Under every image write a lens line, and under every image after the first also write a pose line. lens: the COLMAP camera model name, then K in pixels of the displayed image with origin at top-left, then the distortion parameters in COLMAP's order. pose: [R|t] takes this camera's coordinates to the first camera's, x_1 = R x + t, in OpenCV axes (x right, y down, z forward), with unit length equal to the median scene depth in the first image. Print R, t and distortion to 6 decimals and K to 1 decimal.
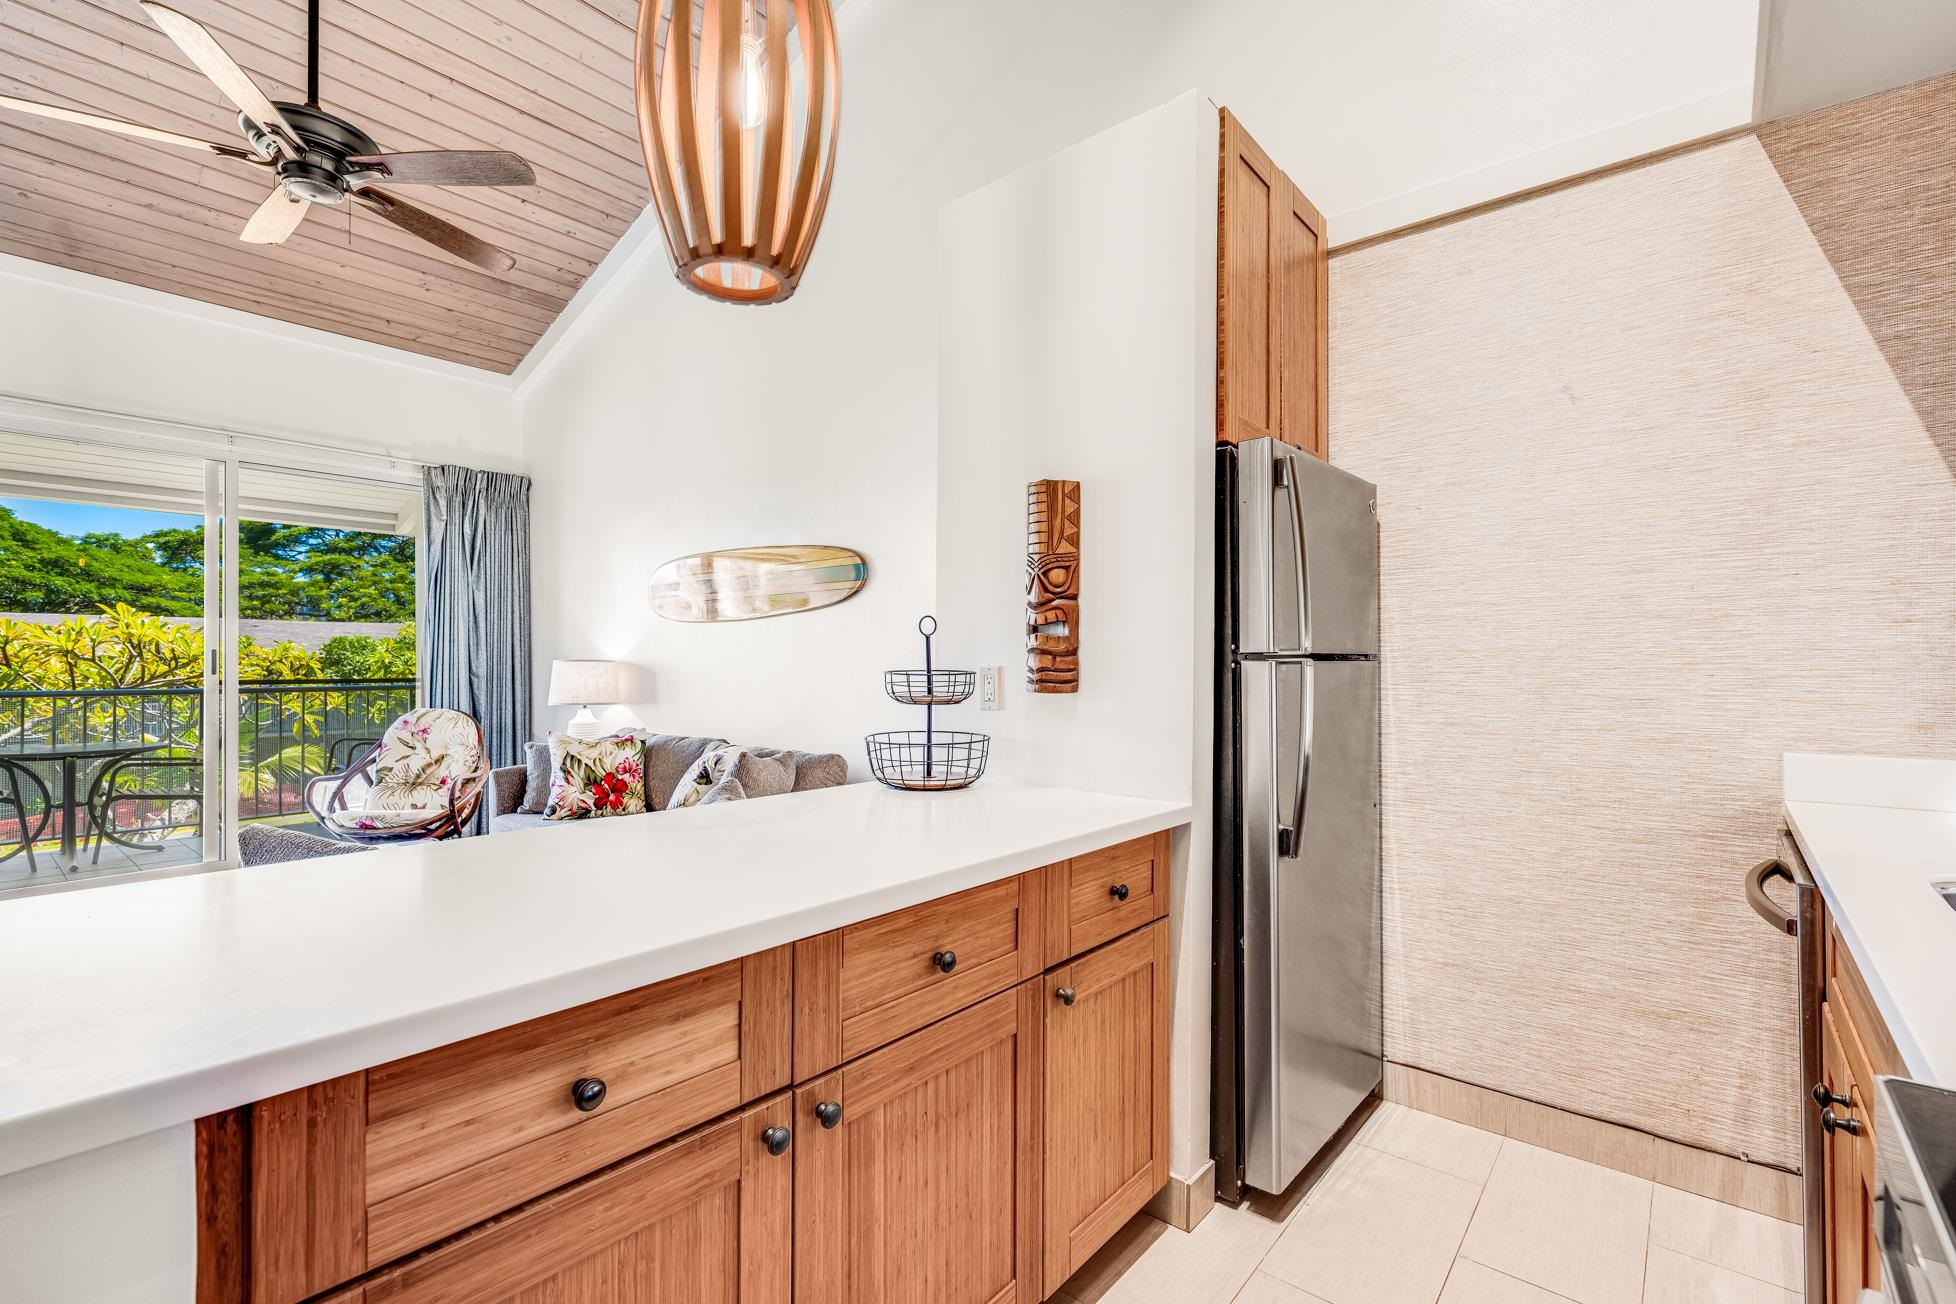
lens RADIAL K [[839.9, 0, 976.9], [0, 839.9, 658.5], [0, 0, 1]] dist [-0.004750, -0.000257]
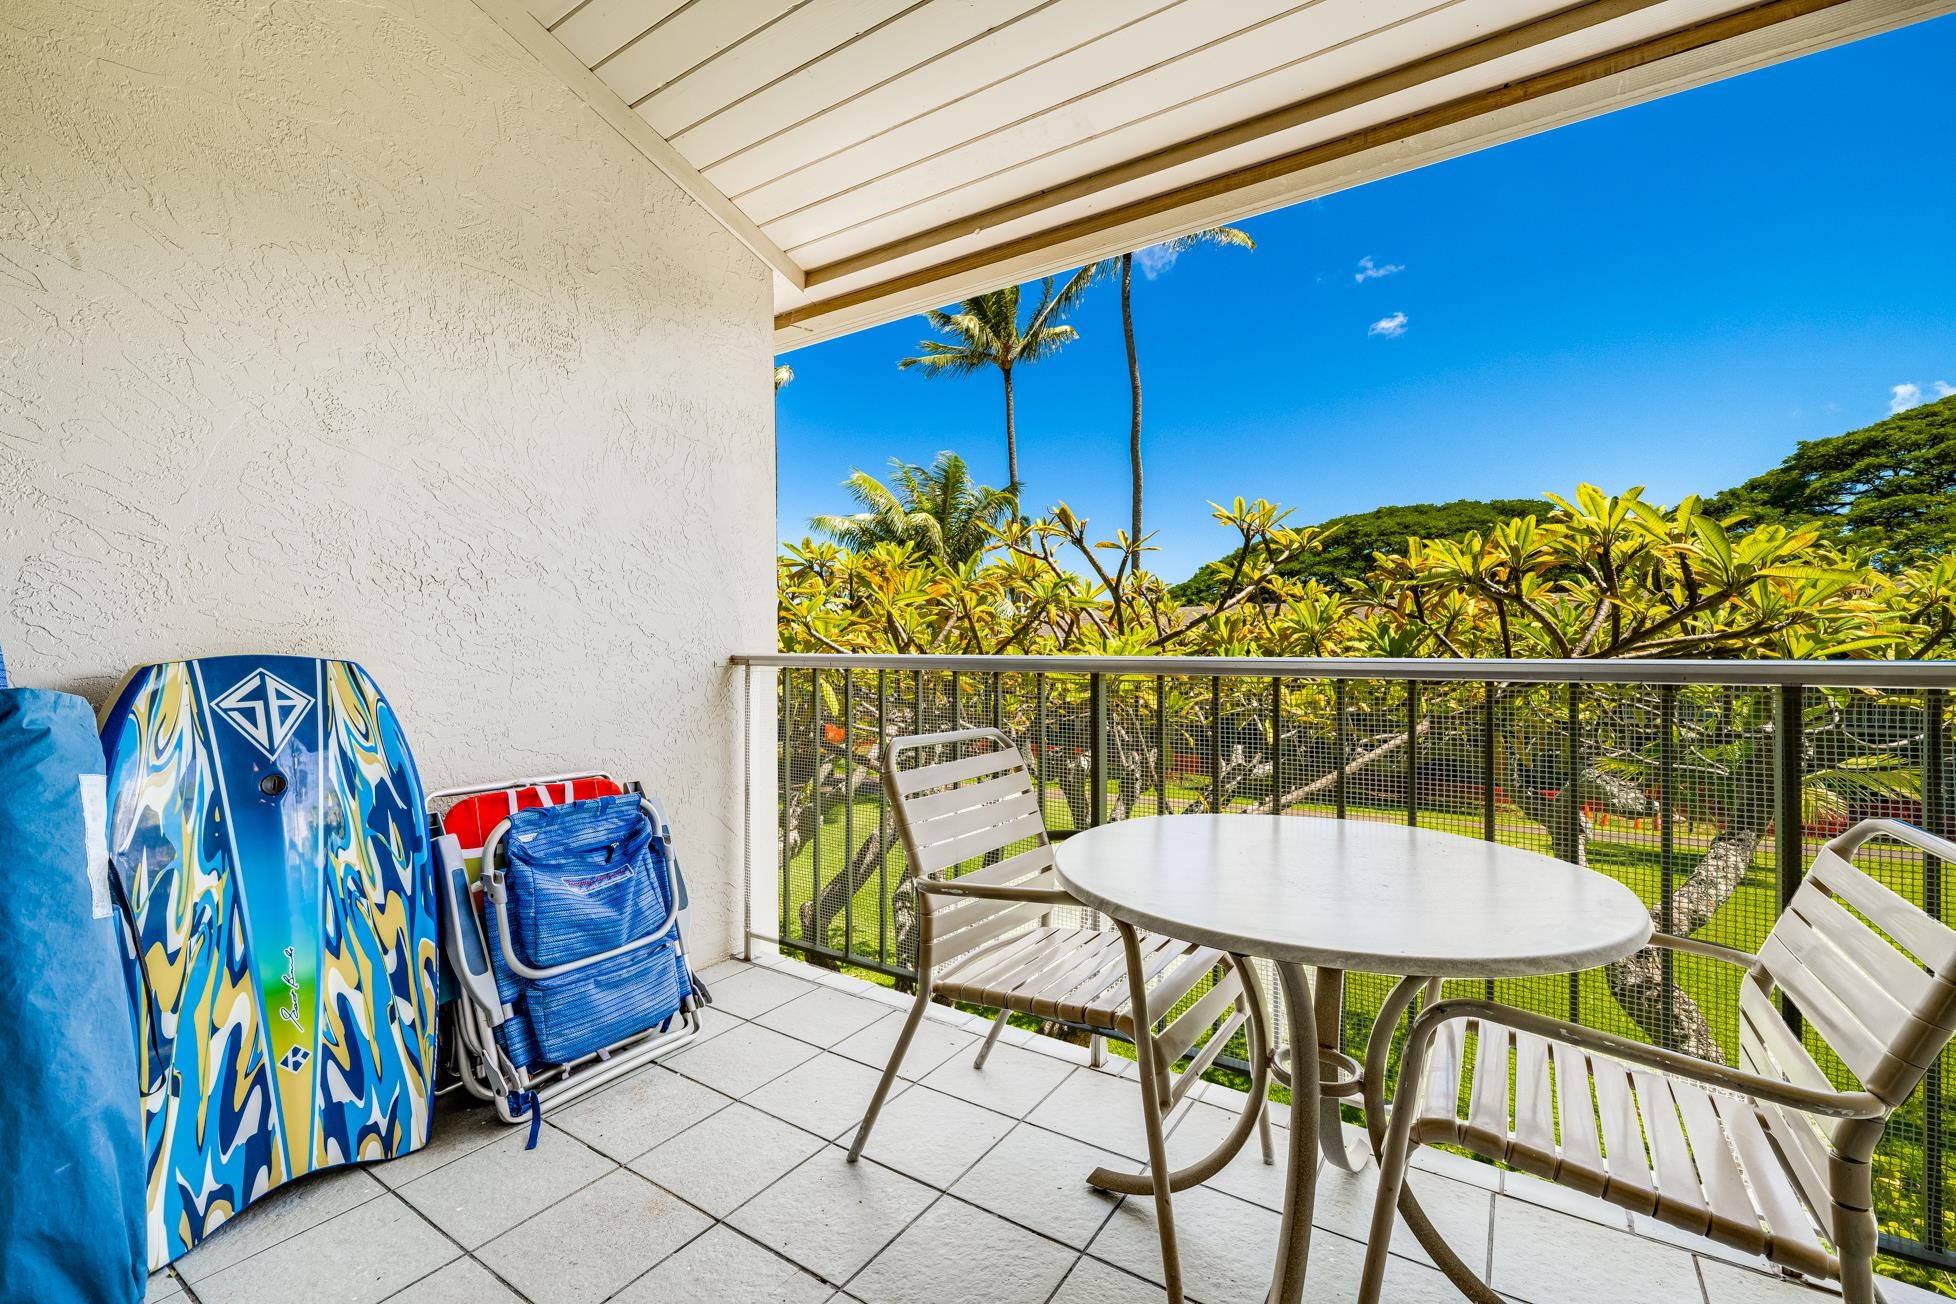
lens RADIAL K [[839.9, 0, 963.2], [0, 839.9, 647.2], [0, 0, 1]] dist [-0.004750, -0.000257]
pose [[0.085935, 0.001490, -0.996300, -0.599404], [0.008852, 0.999958, 0.002259, 0.024487], [0.996261, -0.009014, 0.085918, 0.629020]]
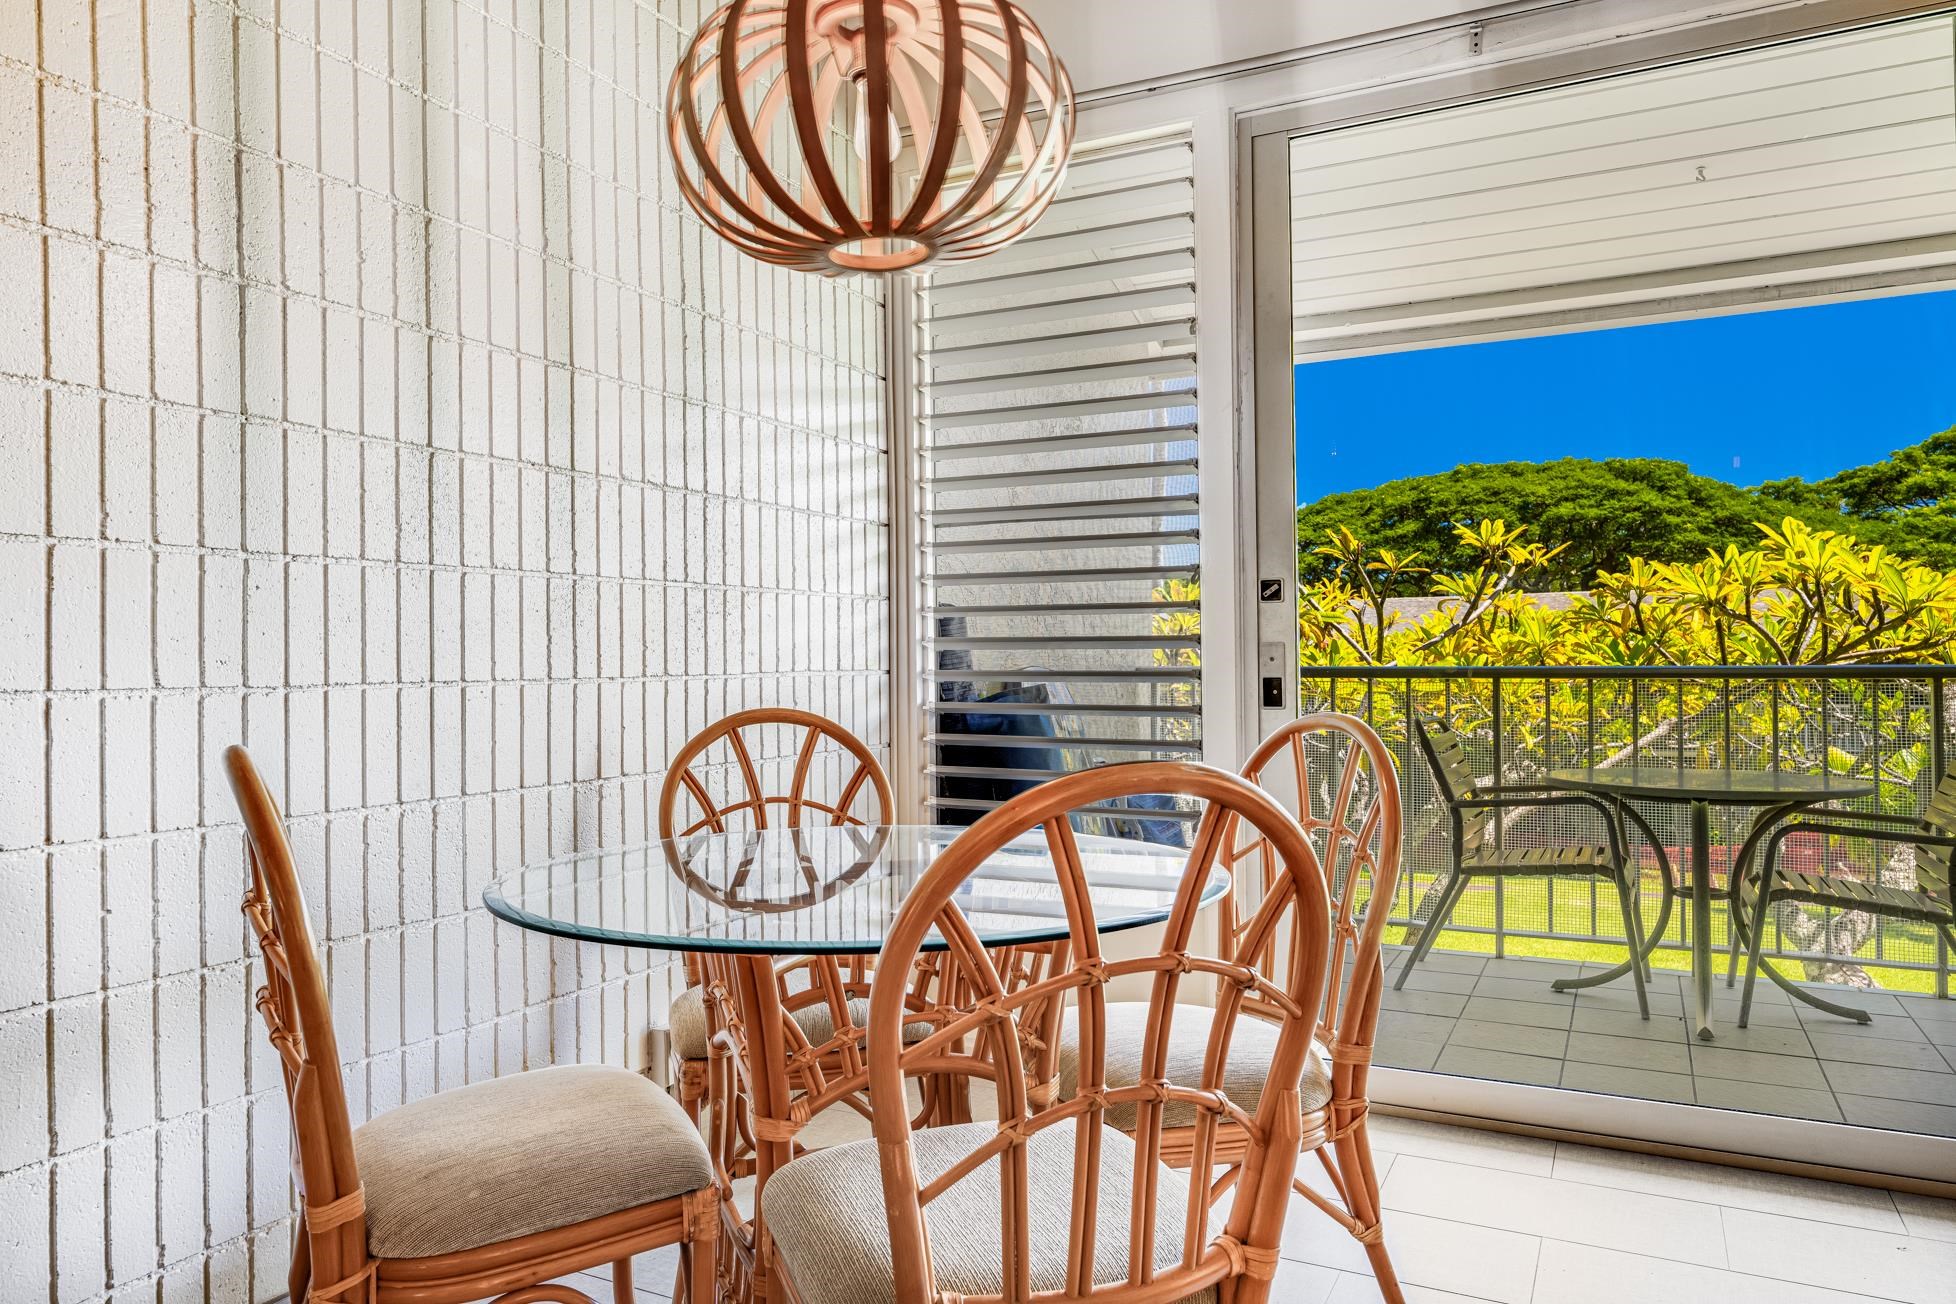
lens RADIAL K [[1291.8, 0, 981.8], [0, 1291.8, 652.4], [0, 0, 1]] dist [0.008634, 0.001609]
pose [[0.206795, -0.007788, -0.978353, -0.294795], [0.014948, 0.999877, -0.004800, 0.020617], [0.978270, -0.013632, 0.206886, 0.297757]]
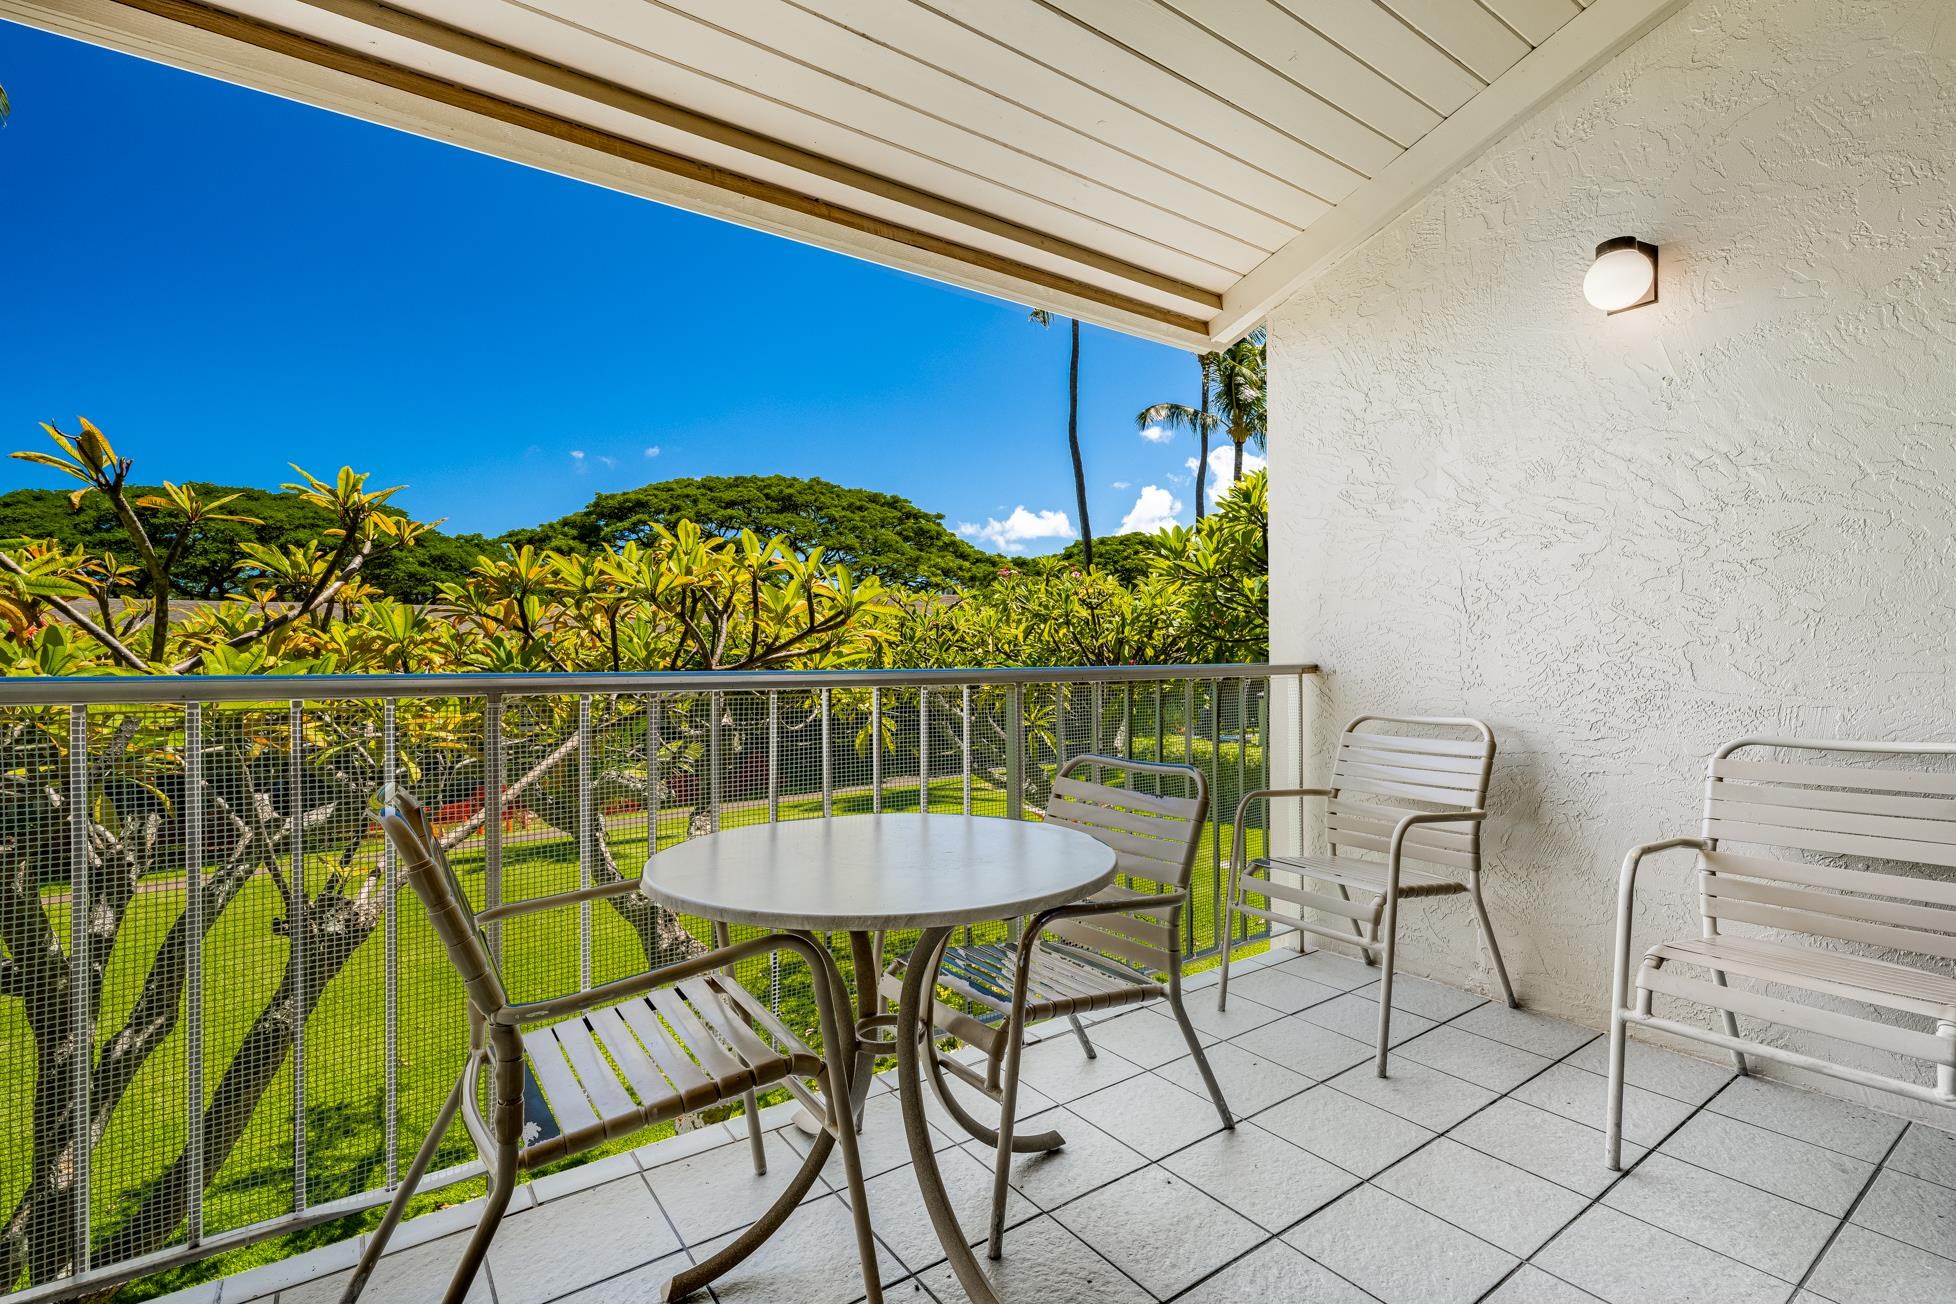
lens RADIAL K [[882.3, 0, 975.9], [0, 882.3, 654.6], [0, 0, 1]] dist [0.001870, 0.000359]
pose [[0.962400, -0.000501, -0.271635, -0.706902], [0.001761, 0.999989, 0.004398, 0.022884], [0.271630, -0.004711, 0.962390, 0.500320]]
